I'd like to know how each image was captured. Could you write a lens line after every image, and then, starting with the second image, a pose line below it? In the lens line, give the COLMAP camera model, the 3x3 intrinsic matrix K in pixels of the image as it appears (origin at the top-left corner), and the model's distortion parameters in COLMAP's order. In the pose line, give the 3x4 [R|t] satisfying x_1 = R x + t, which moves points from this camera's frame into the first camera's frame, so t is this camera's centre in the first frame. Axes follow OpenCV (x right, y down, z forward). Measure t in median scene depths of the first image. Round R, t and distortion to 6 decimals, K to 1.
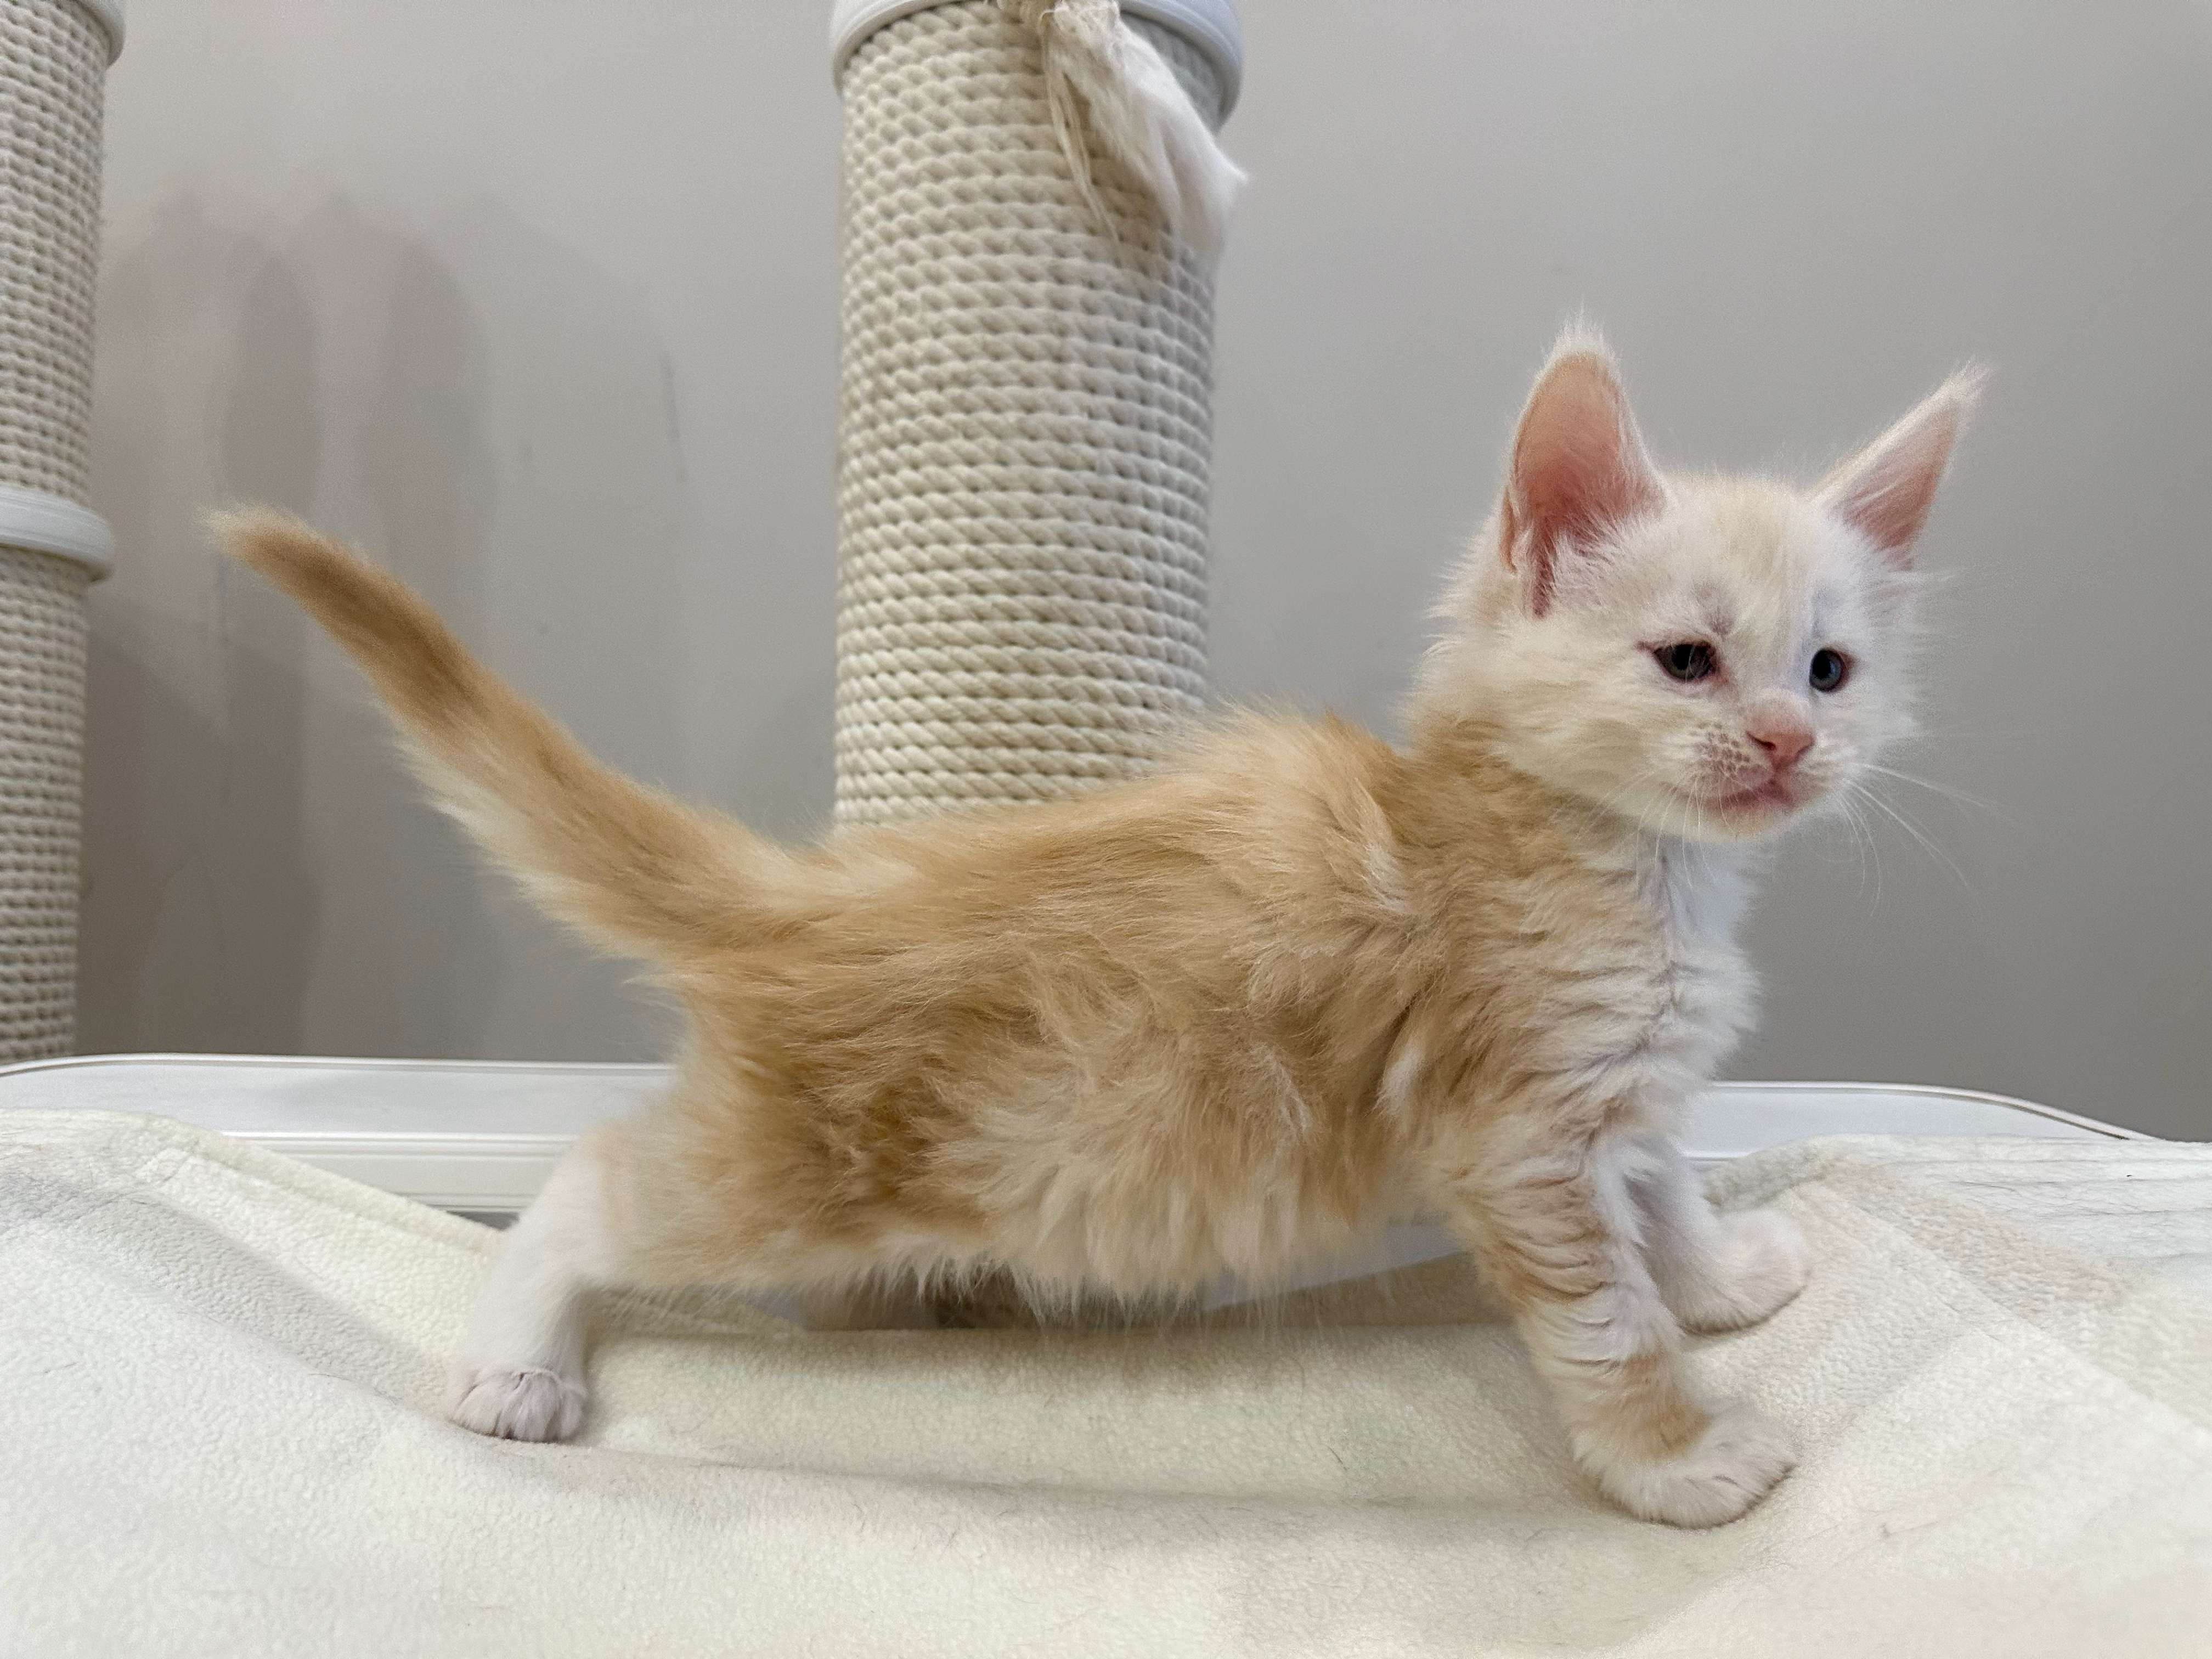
lens RADIAL K [[1575.6, 0, 1100.9], [0, 1575.6, 833.7], [0, 0, 1]] dist [0.014432, -0.039846]
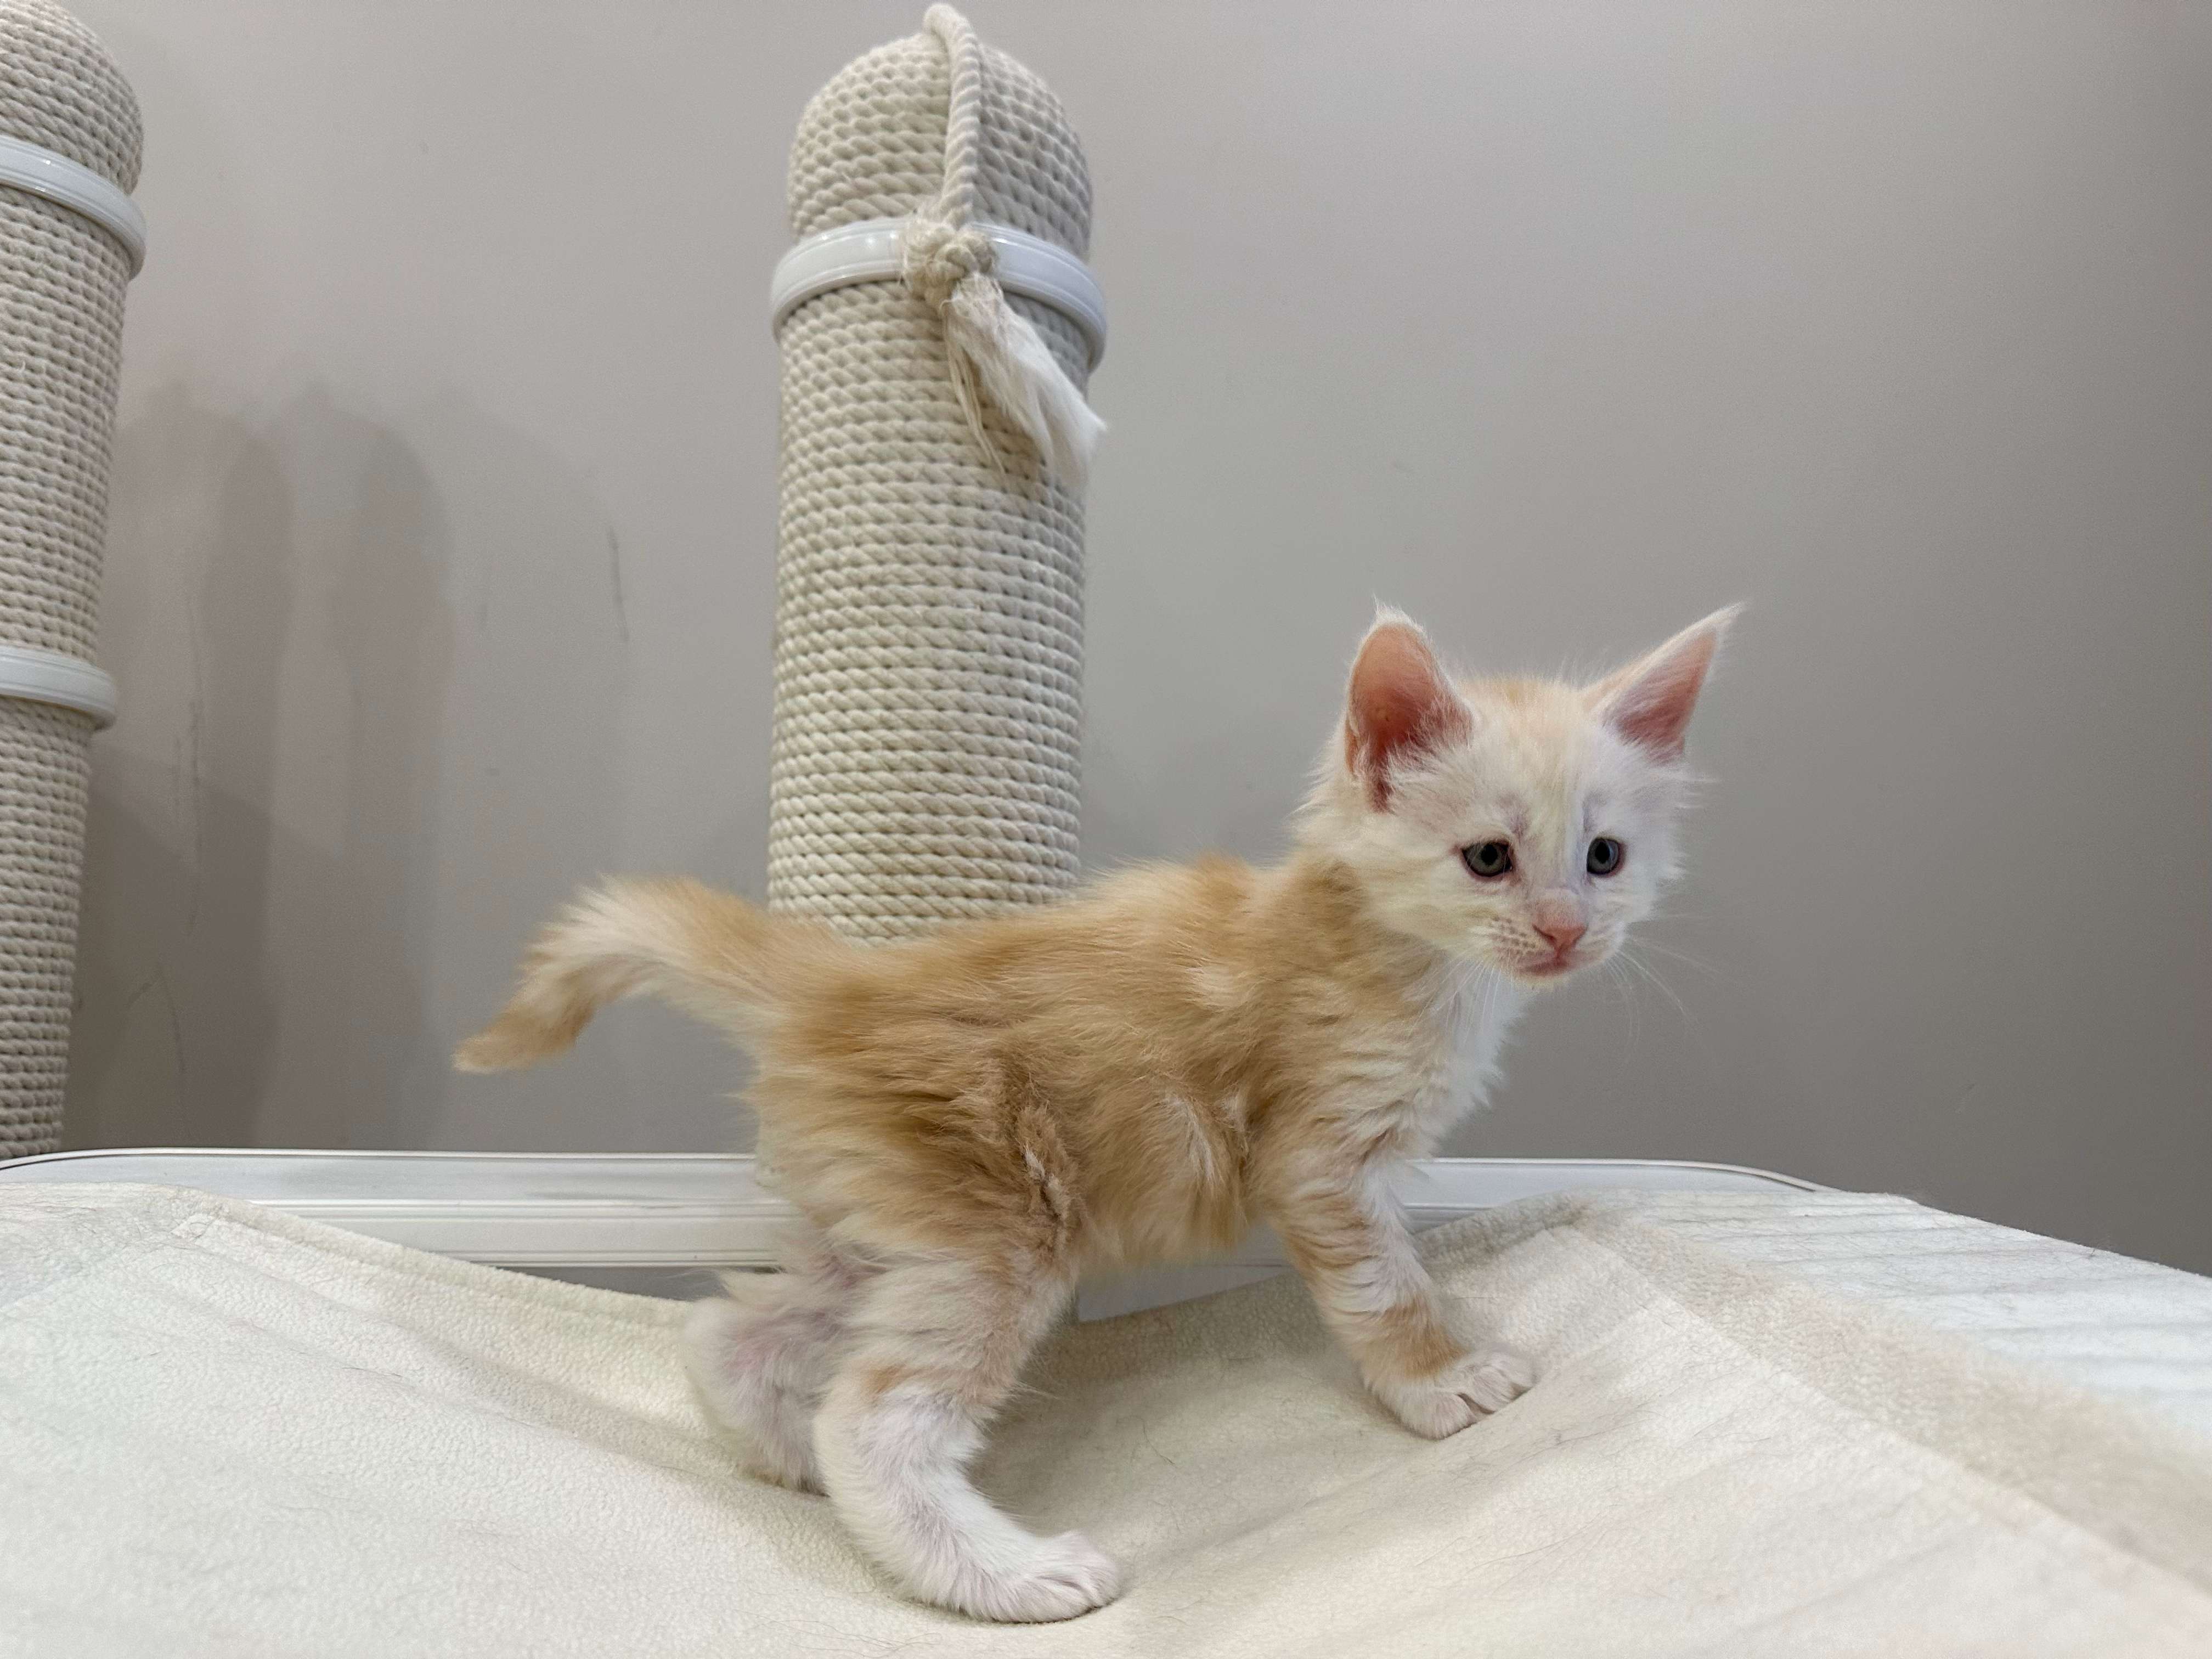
lens RADIAL K [[1575.6, 0, 1117.9], [0, 1575.6, 833.9], [0, 0, 1]] dist [0.014432, -0.039846]
pose [[0.997957, -0.000351, 0.063885, 0.020817], [0.005776, 0.996385, -0.084753, 0.017956], [-0.063624, 0.084949, 0.994352, -0.226236]]
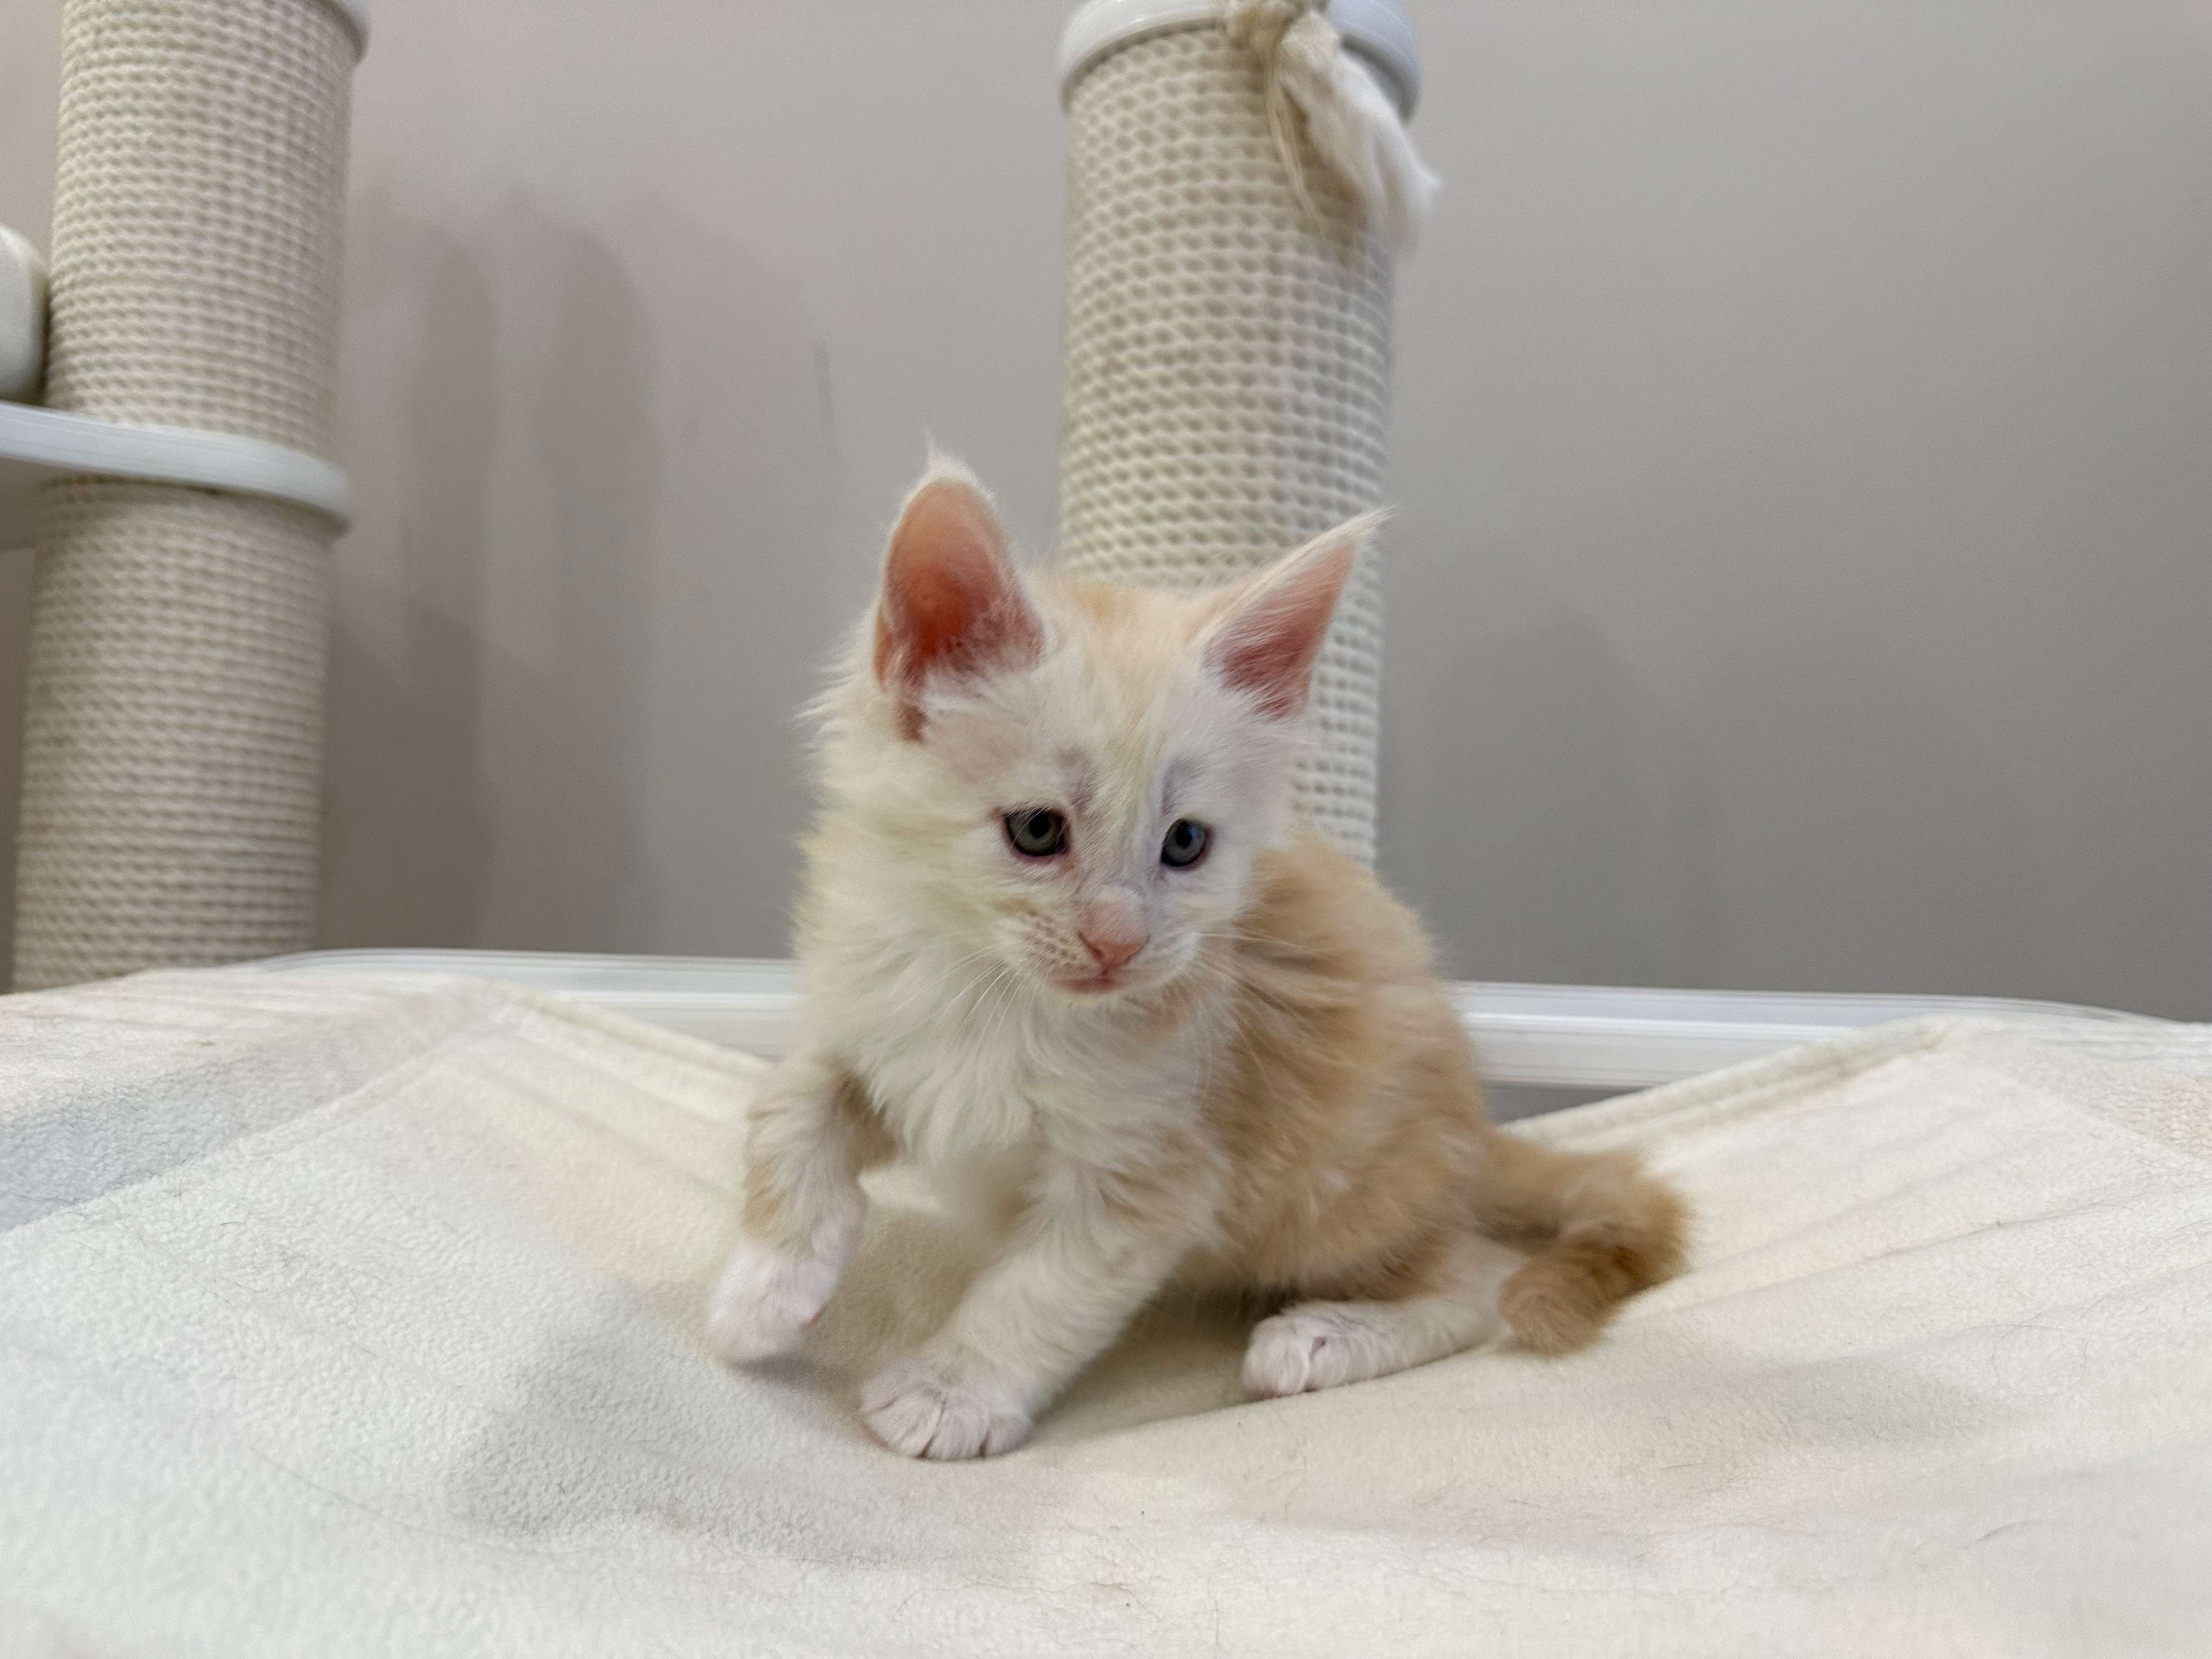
lens RADIAL K [[1575.6, 0, 1085.5], [0, 1575.6, 820.3], [0, 0, 1]] dist [0.014432, -0.039846]
pose [[0.999857, 0.012732, -0.011123, -0.143321], [-0.012829, 0.999880, -0.008650, 0.062156], [0.011012, 0.008792, 0.999901, -0.148622]]
